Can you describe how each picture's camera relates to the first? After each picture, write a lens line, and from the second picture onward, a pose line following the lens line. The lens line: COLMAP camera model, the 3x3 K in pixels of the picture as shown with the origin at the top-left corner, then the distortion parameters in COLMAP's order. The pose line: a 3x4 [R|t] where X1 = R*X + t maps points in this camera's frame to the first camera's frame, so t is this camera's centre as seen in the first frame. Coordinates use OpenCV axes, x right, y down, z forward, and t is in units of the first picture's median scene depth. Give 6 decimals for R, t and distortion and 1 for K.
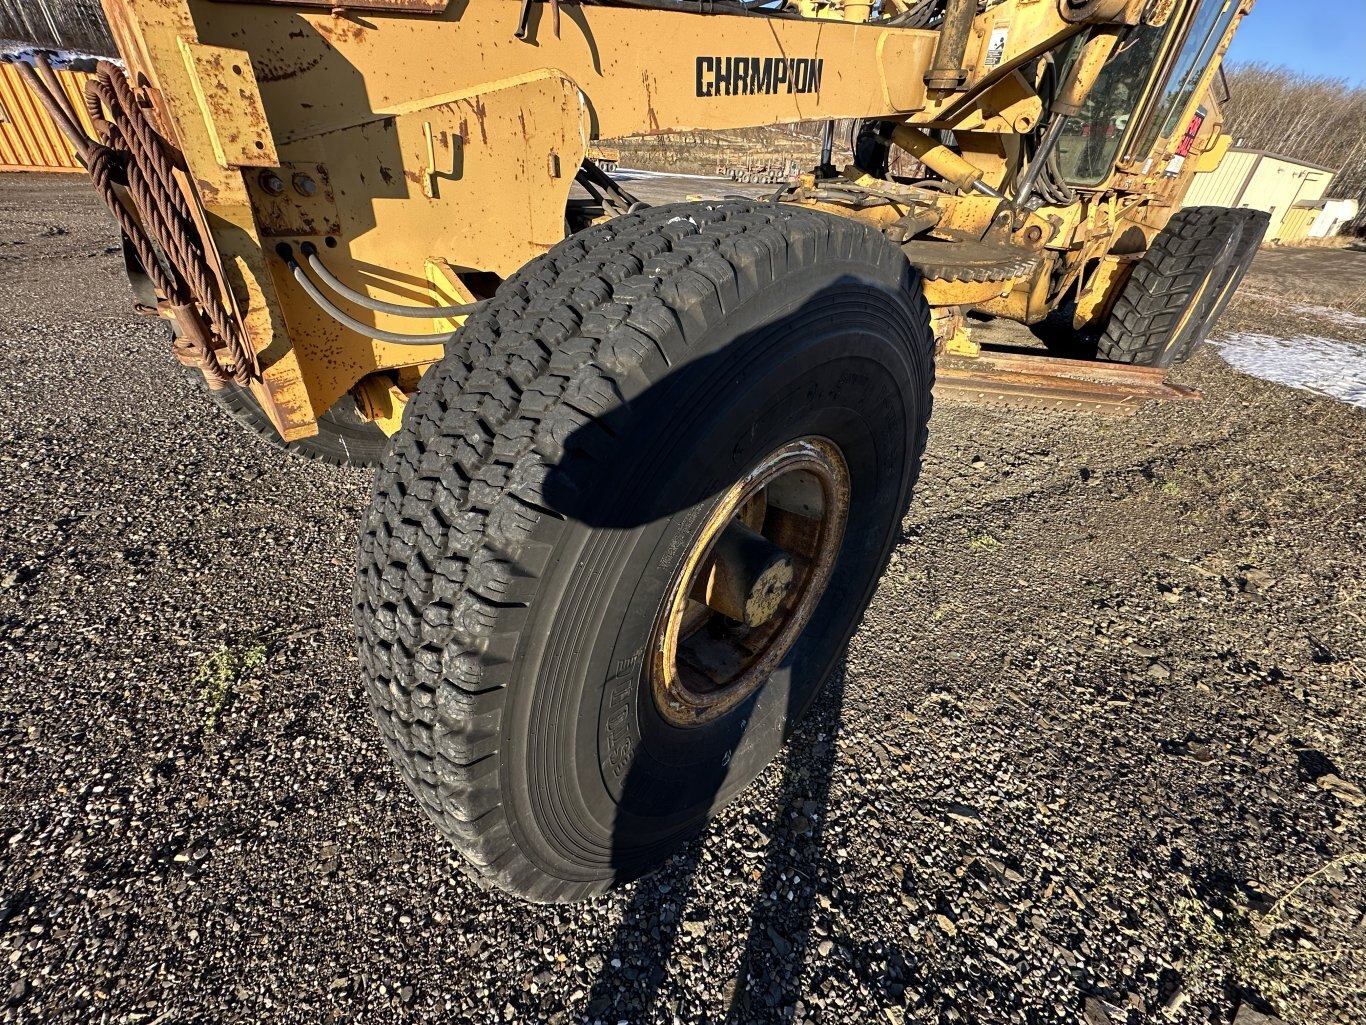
lens RADIAL K [[548.8, 0, 679.9], [0, 548.8, 520.0], [0, 0, 1]] dist [-0.002672, -0.000330]
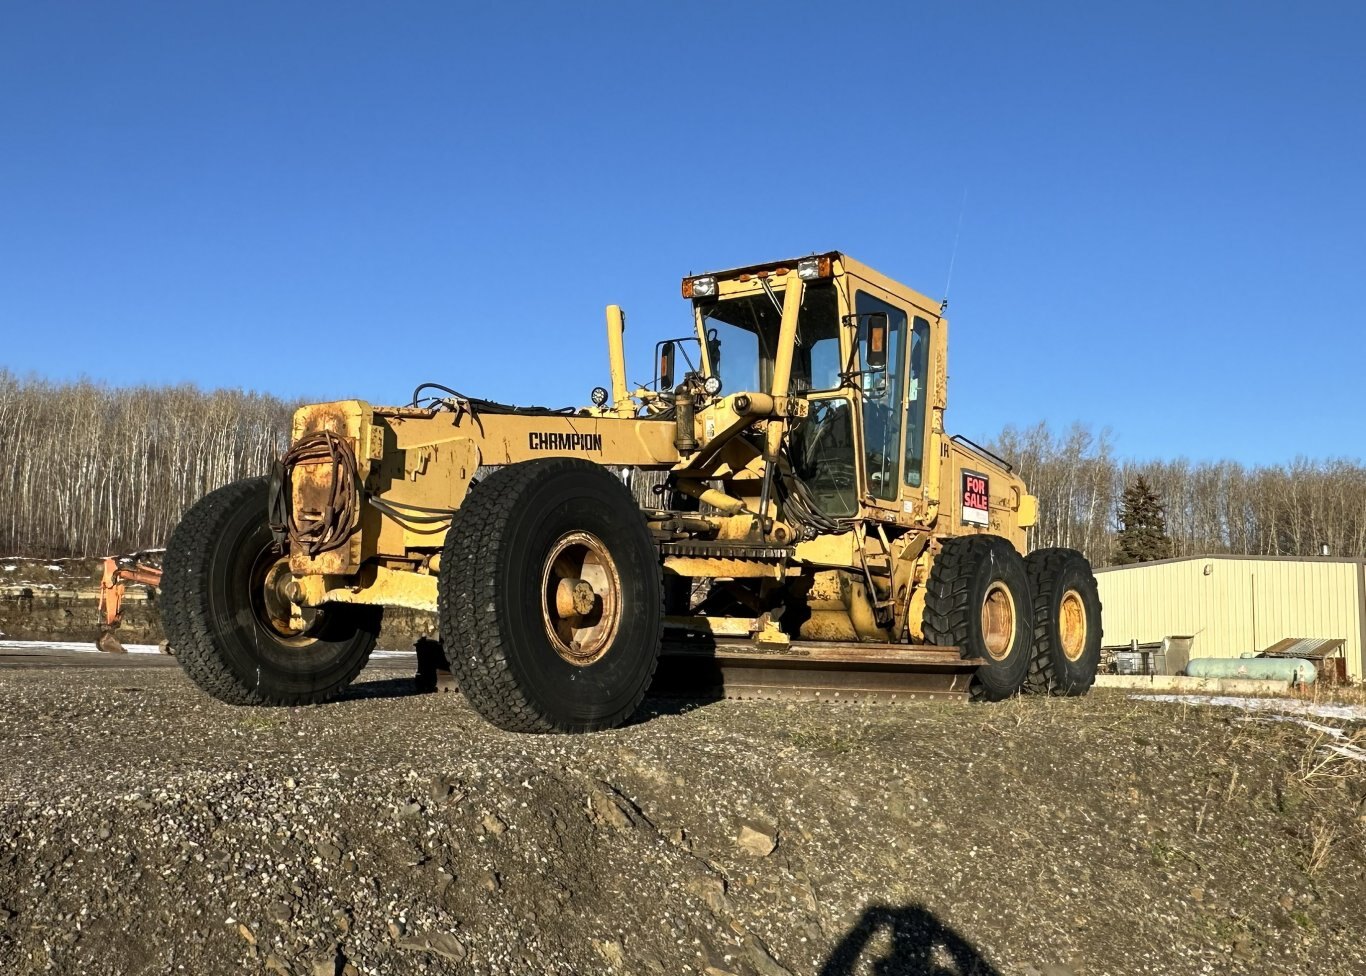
lens RADIAL K [[1336.1, 0, 683.0], [0, 1336.1, 488.0], [0, 0, 1]] dist [-0.001494, -0.005427]
pose [[0.982027, -0.024967, 0.187082, -0.303843], [0.138669, 0.767866, -0.625422, 2.177150], [-0.128039, 0.640124, 0.757527, -2.351045]]
